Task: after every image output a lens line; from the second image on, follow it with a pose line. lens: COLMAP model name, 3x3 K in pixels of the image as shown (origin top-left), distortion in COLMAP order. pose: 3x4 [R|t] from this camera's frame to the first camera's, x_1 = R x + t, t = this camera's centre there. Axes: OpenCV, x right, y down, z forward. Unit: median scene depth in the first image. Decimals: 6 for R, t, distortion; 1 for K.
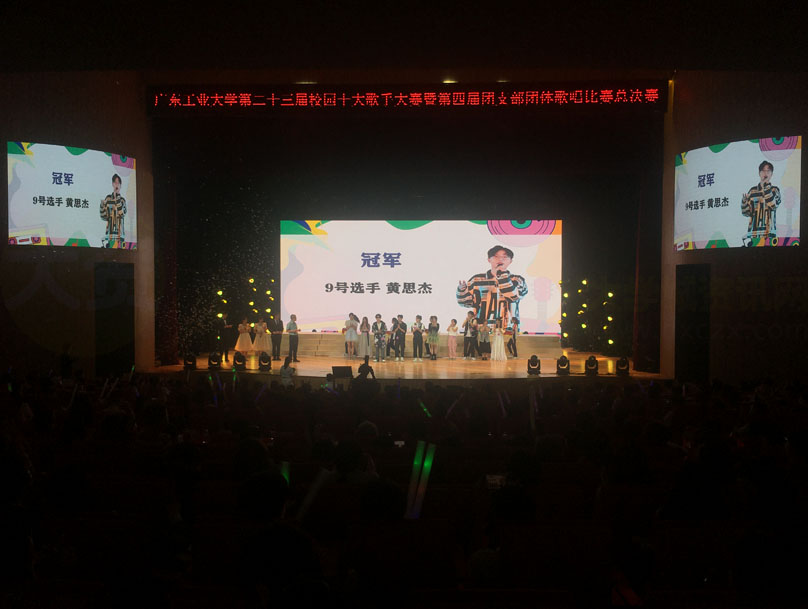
lens RADIAL K [[680.1, 0, 404.0], [0, 680.1, 304.5], [0, 0, 1]] dist [0.053182, -0.098364]
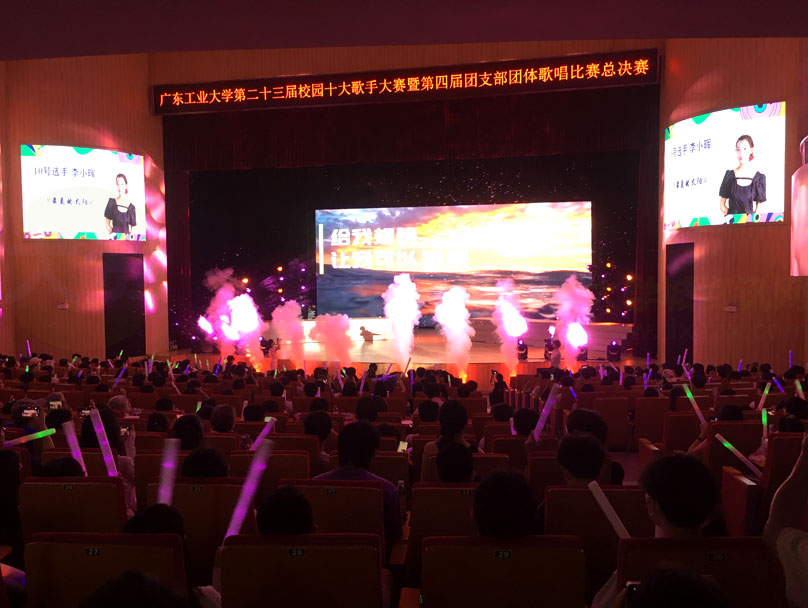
lens RADIAL K [[675.6, 0, 404.0], [0, 675.6, 304.0], [0, 0, 1]] dist [0.061082, -0.106876]
pose [[0.987819, -0.006851, -0.155458, 0.178877], [0.009708, 0.999798, 0.017623, 0.003696], [0.155306, -0.018918, 0.987685, 0.008853]]
